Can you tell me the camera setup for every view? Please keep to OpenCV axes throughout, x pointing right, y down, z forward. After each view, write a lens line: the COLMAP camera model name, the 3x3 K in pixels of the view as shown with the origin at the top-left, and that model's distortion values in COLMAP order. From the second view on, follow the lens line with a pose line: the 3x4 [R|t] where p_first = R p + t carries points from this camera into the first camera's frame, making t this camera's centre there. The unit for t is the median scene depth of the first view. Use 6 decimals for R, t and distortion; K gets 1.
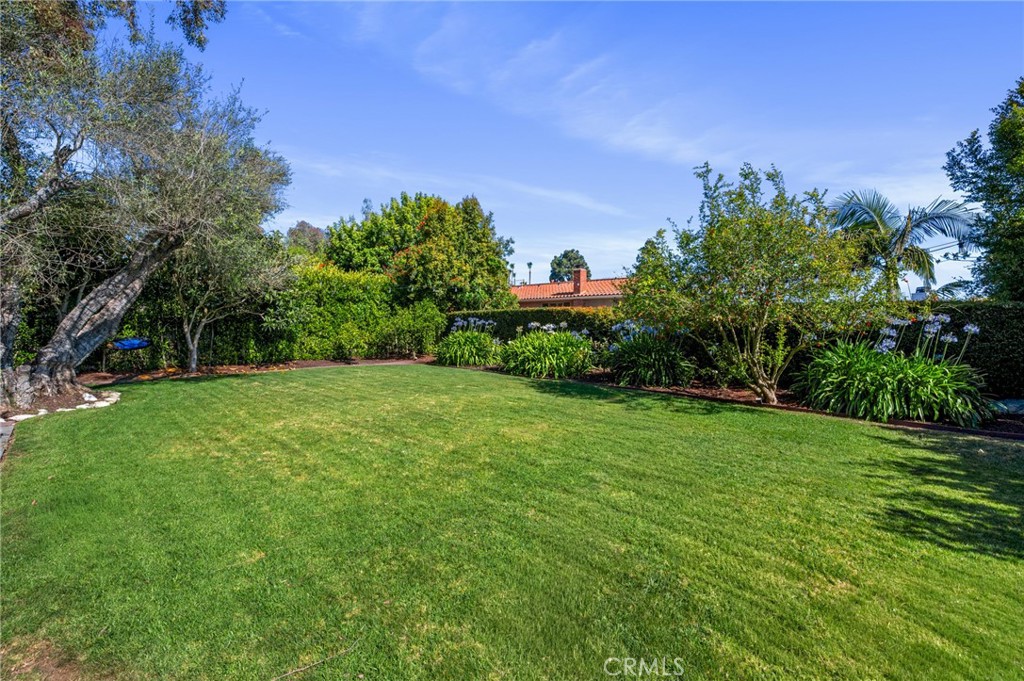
lens RADIAL K [[455.7, 0, 509.6], [0, 455.7, 338.5], [0, 0, 1]] dist [0.006517, -0.000377]
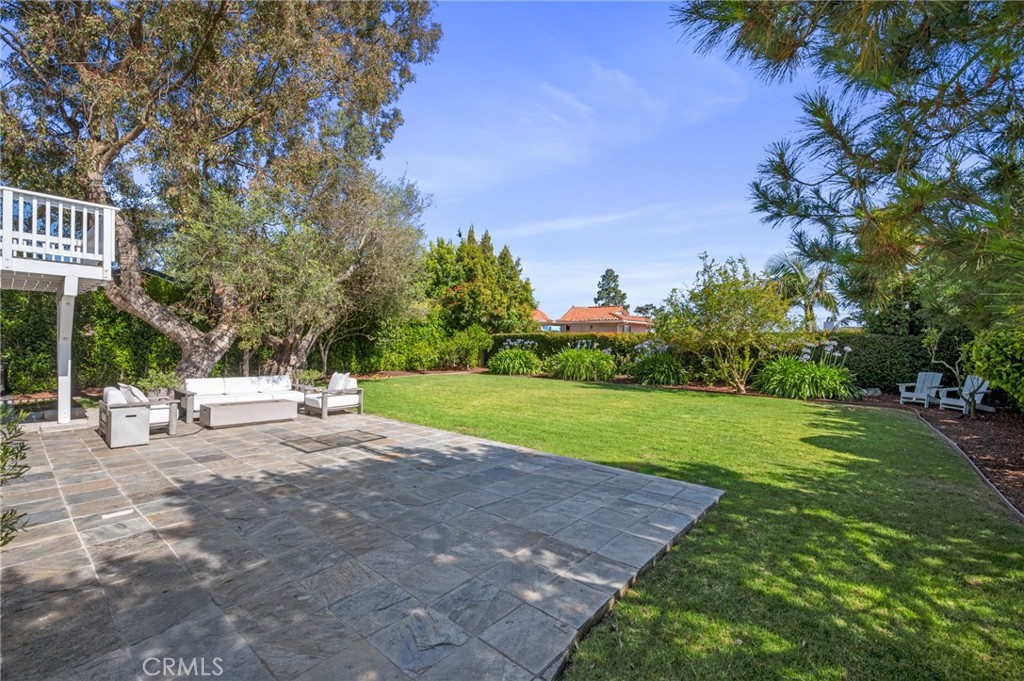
lens RADIAL K [[431.9, 0, 509.3], [0, 431.9, 340.3], [0, 0, 1]] dist [0.000945, -0.000258]
pose [[0.996492, 0.005971, 0.083474, -0.226359], [-0.002859, 0.999298, -0.037351, 0.005974], [-0.083638, 0.036981, 0.995810, -0.282371]]
